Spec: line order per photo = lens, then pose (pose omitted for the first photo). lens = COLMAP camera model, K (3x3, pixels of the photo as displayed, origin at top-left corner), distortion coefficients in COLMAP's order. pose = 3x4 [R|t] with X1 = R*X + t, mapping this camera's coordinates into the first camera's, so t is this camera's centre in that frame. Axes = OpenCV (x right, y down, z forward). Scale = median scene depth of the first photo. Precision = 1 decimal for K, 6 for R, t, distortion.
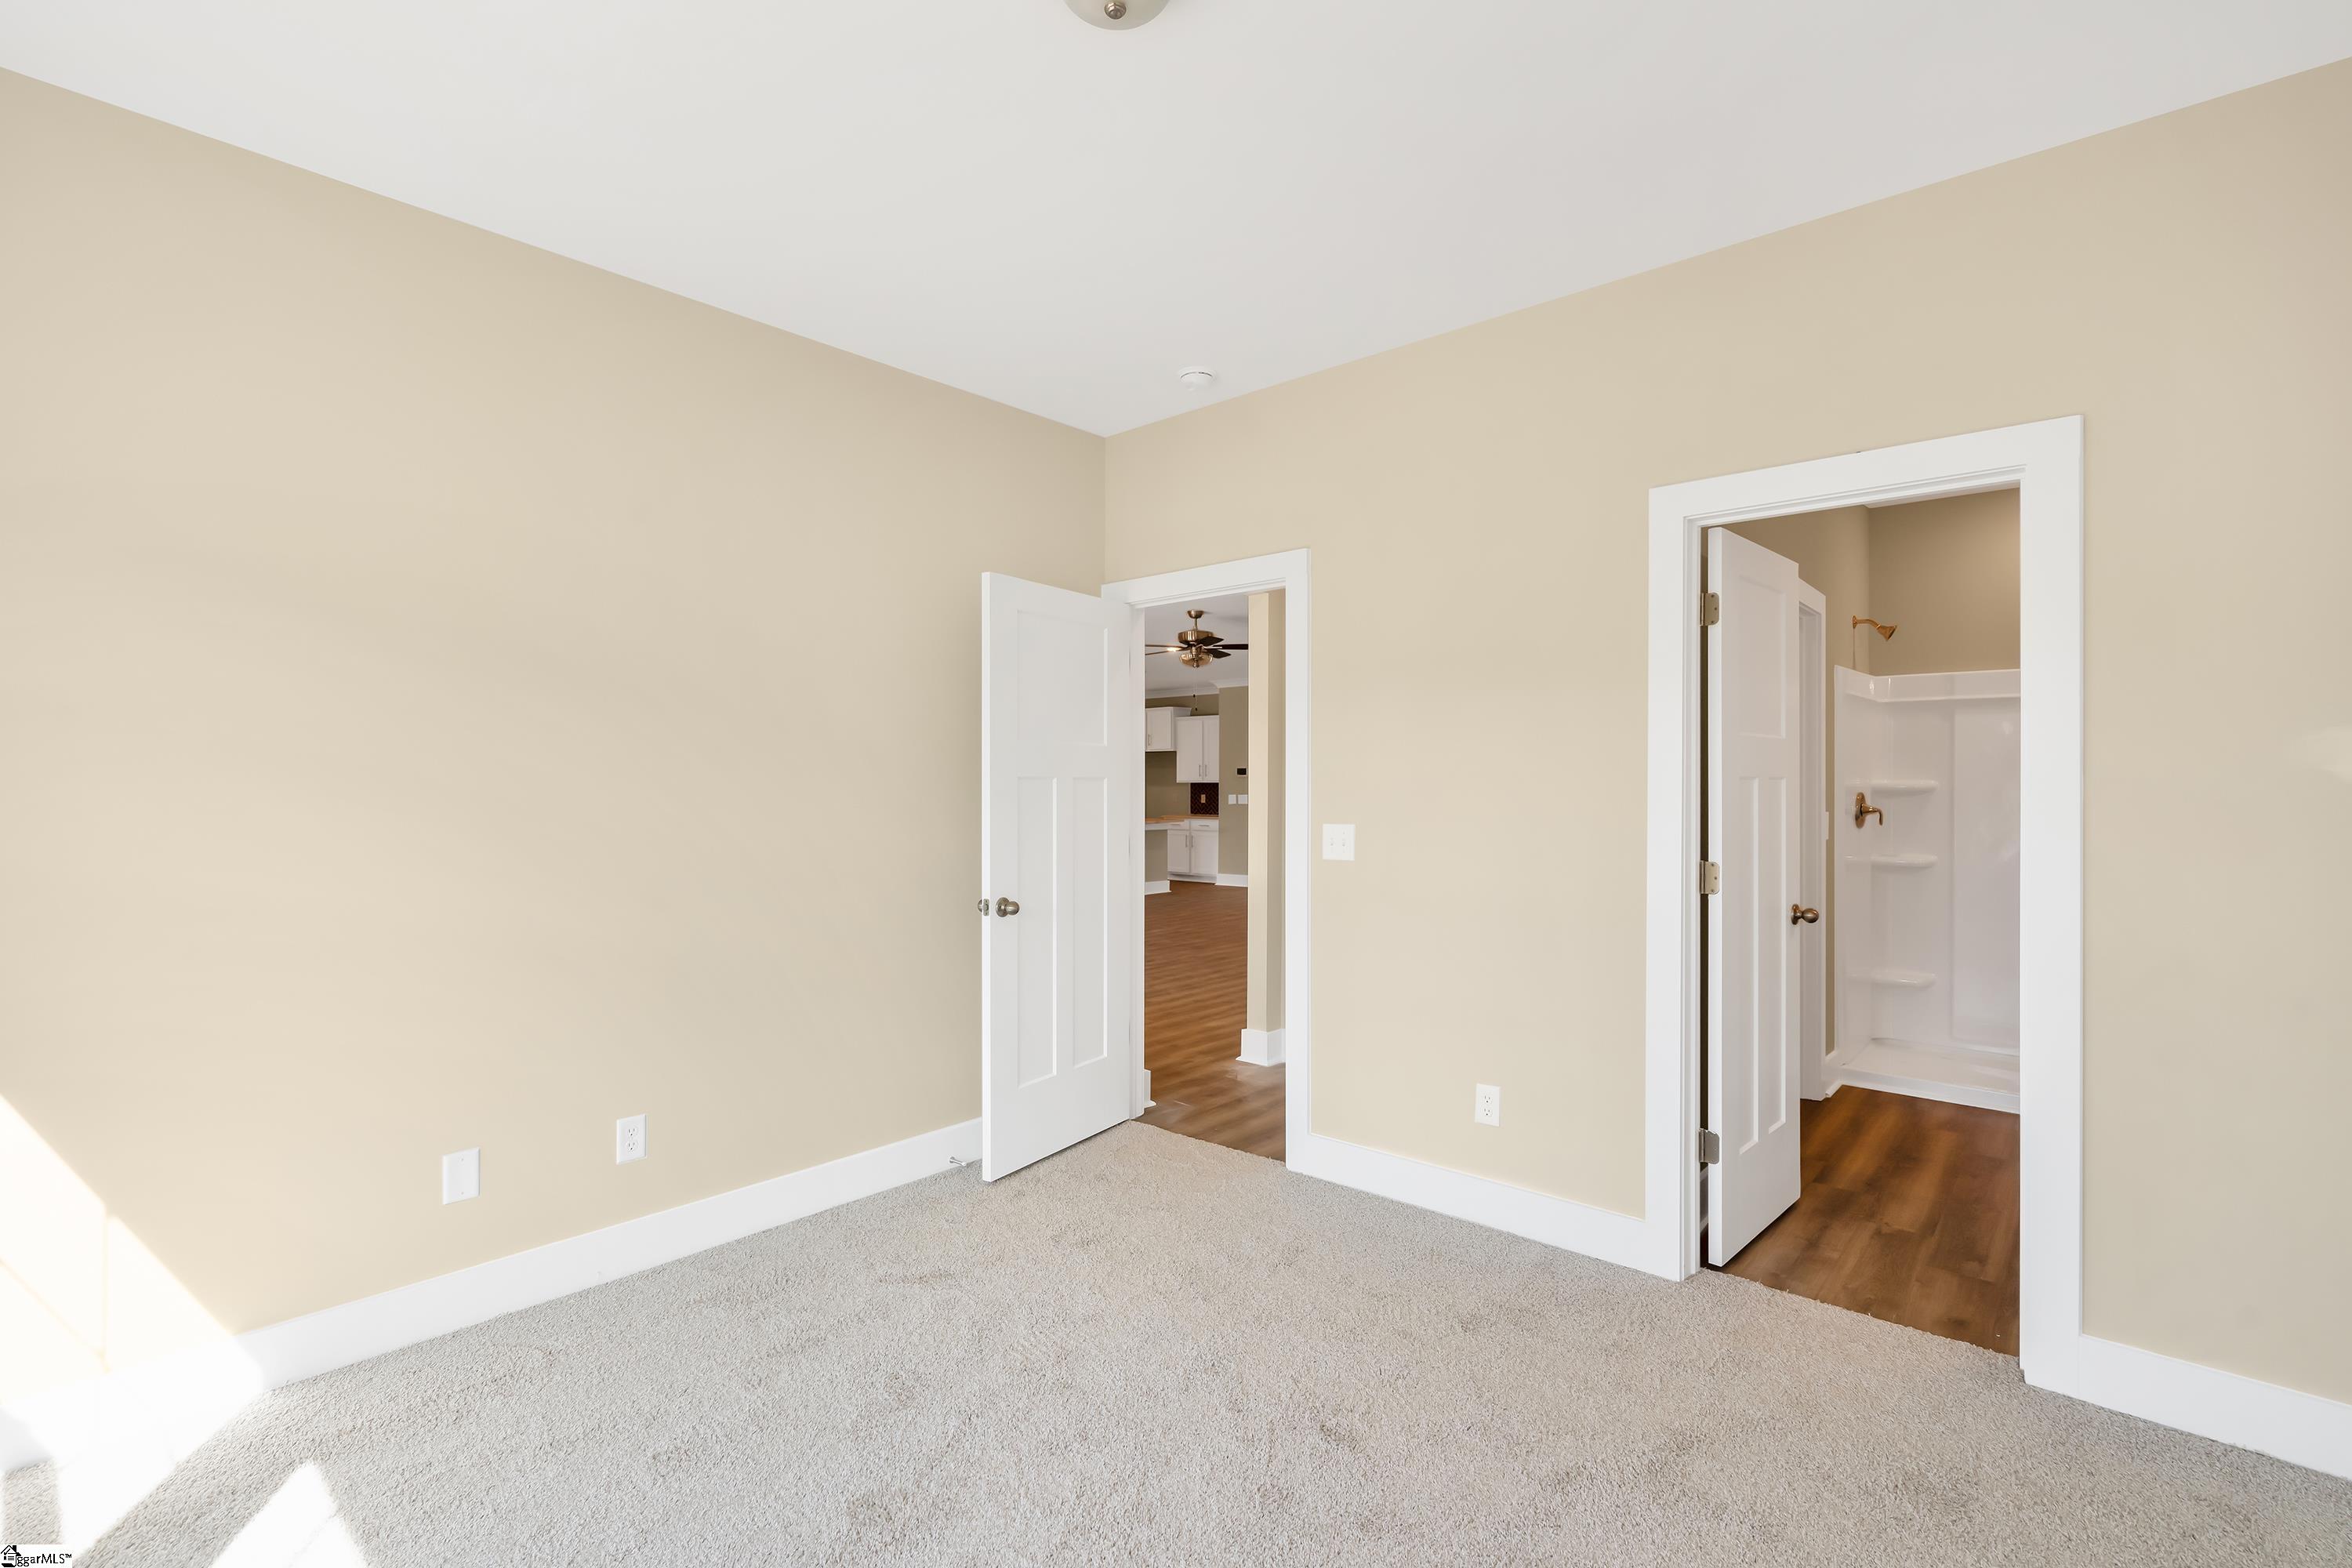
lens RADIAL K [[1067.5, 0, 1161.6], [0, 1067.5, 790.2], [0, 0, 1]] dist [-0.012550, 0.003684]
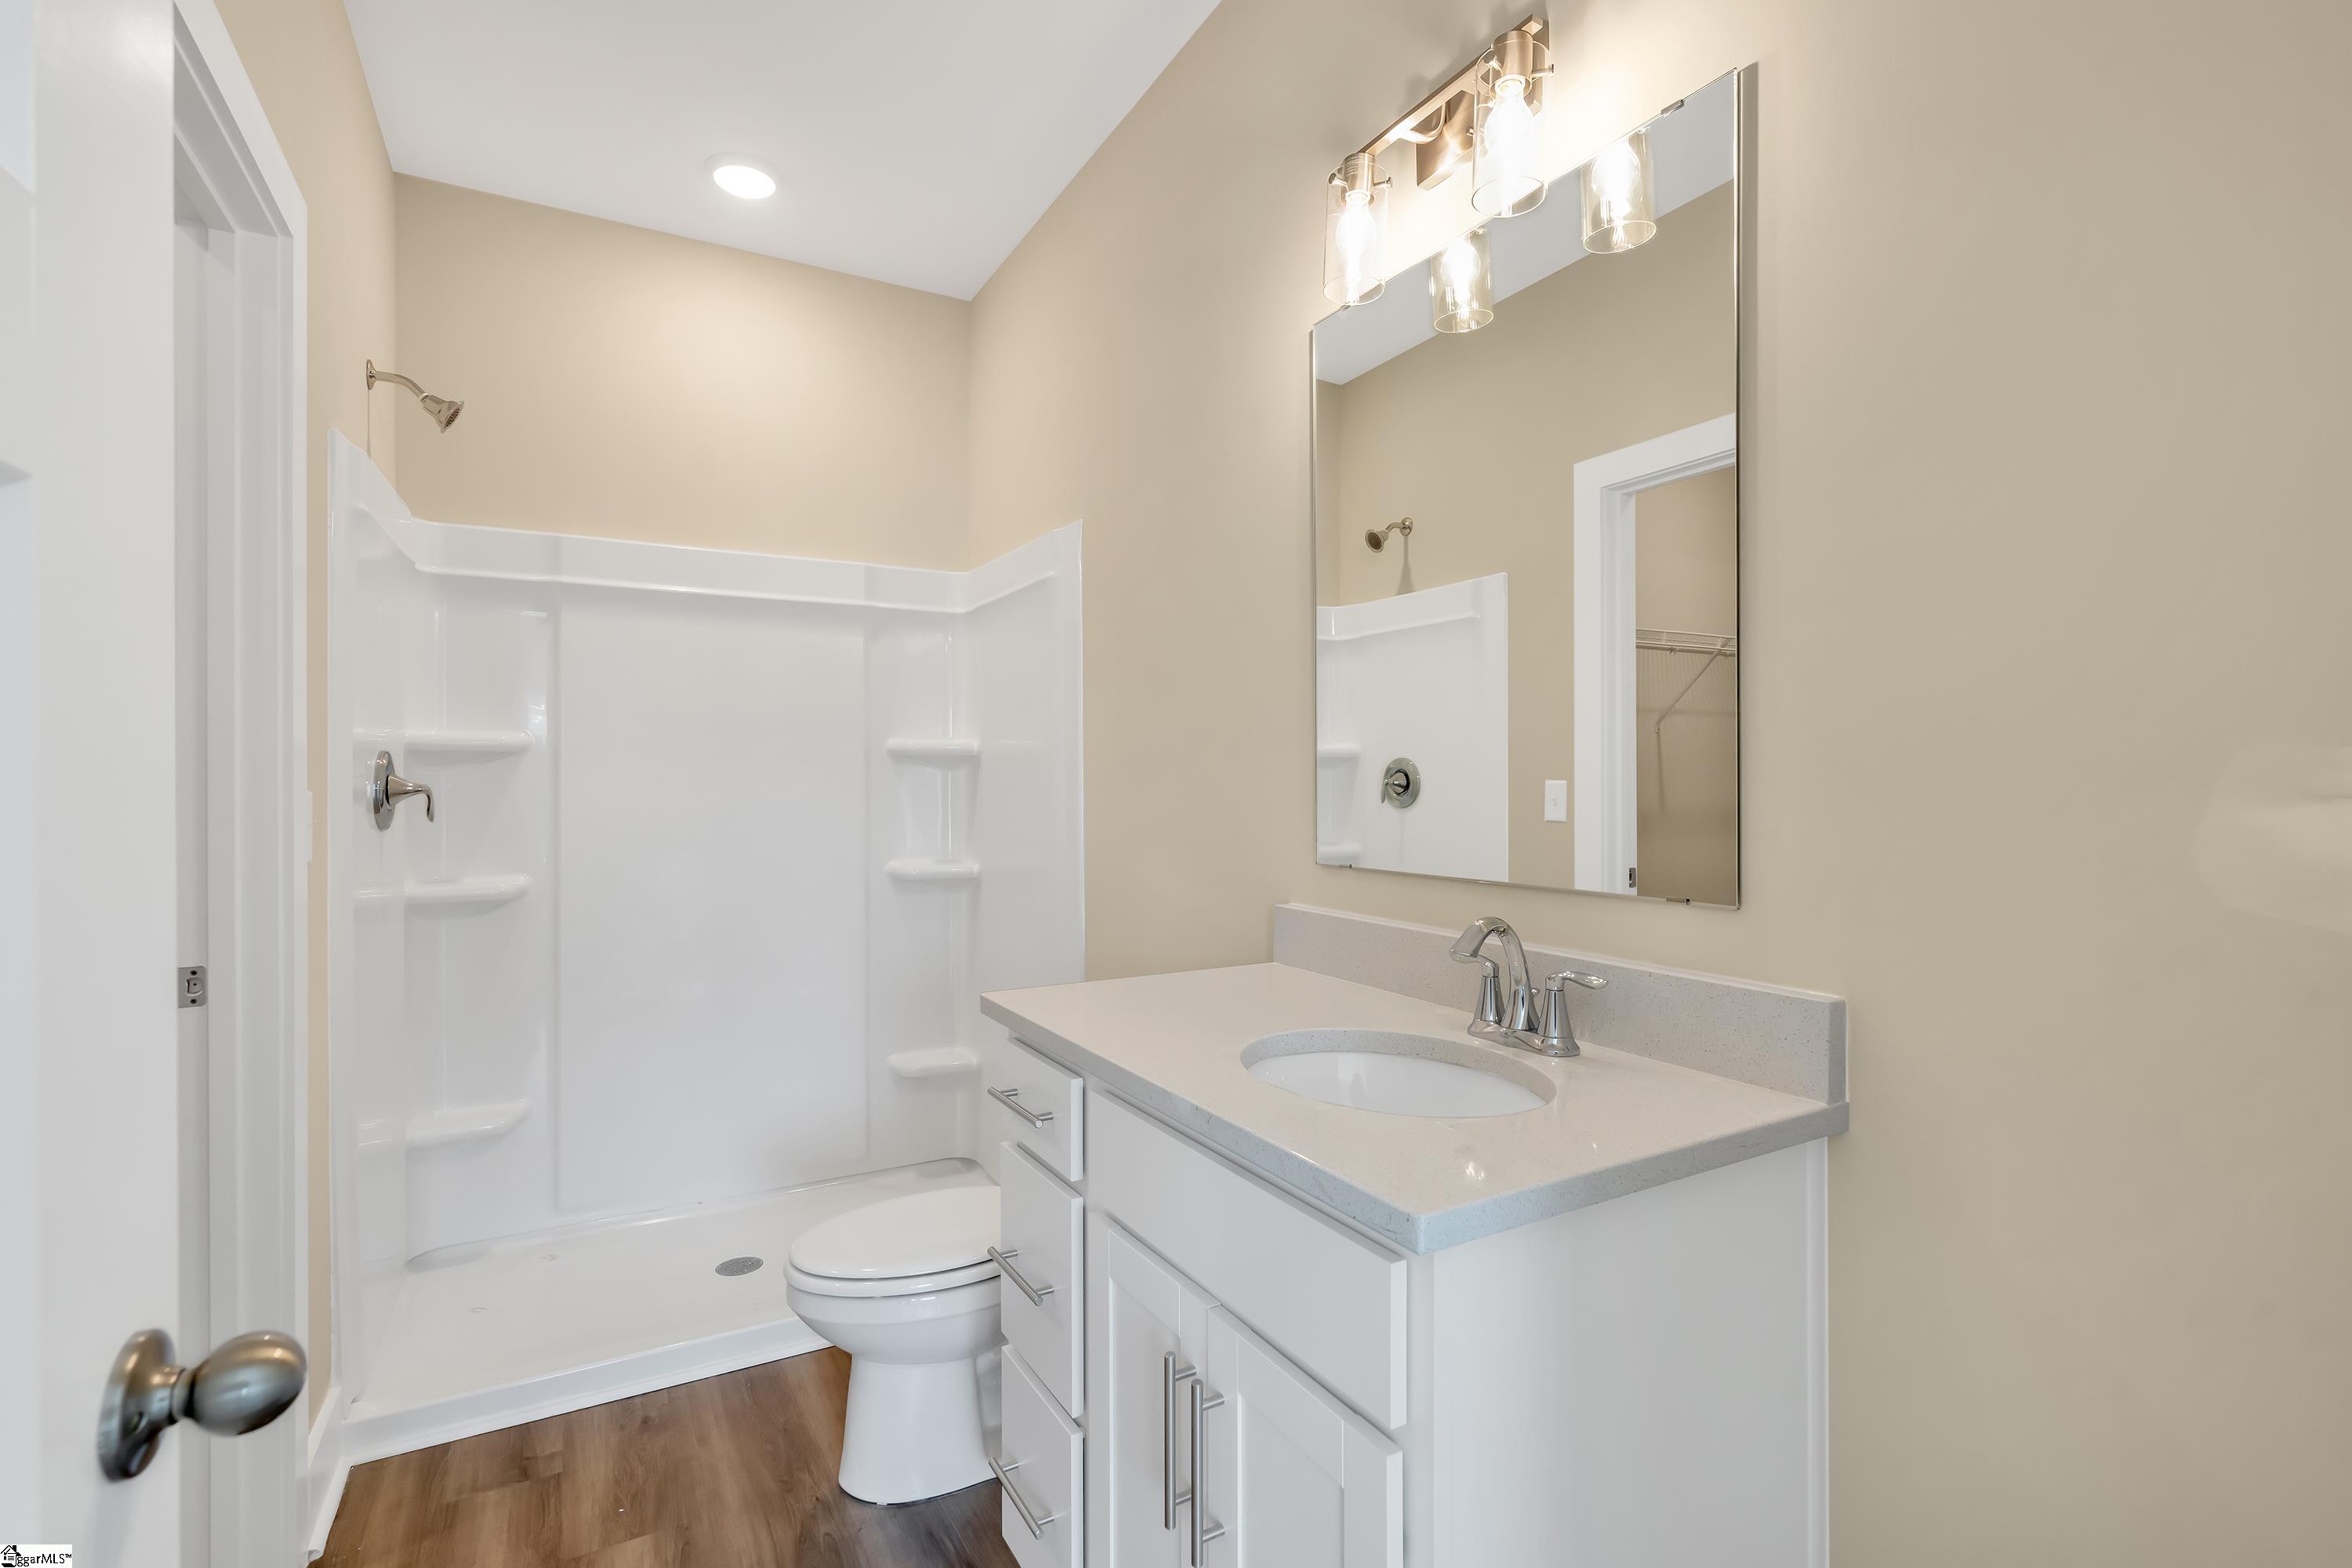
lens RADIAL K [[1067.5, 0, 1162.0], [0, 1067.5, 791.2], [0, 0, 1]] dist [-0.012550, 0.003684]
pose [[0.317014, -0.005887, 0.948403, 0.330981], [0.002672, 0.999982, 0.005314, 0.017931], [-0.948417, 0.000849, 0.317024, 0.538223]]
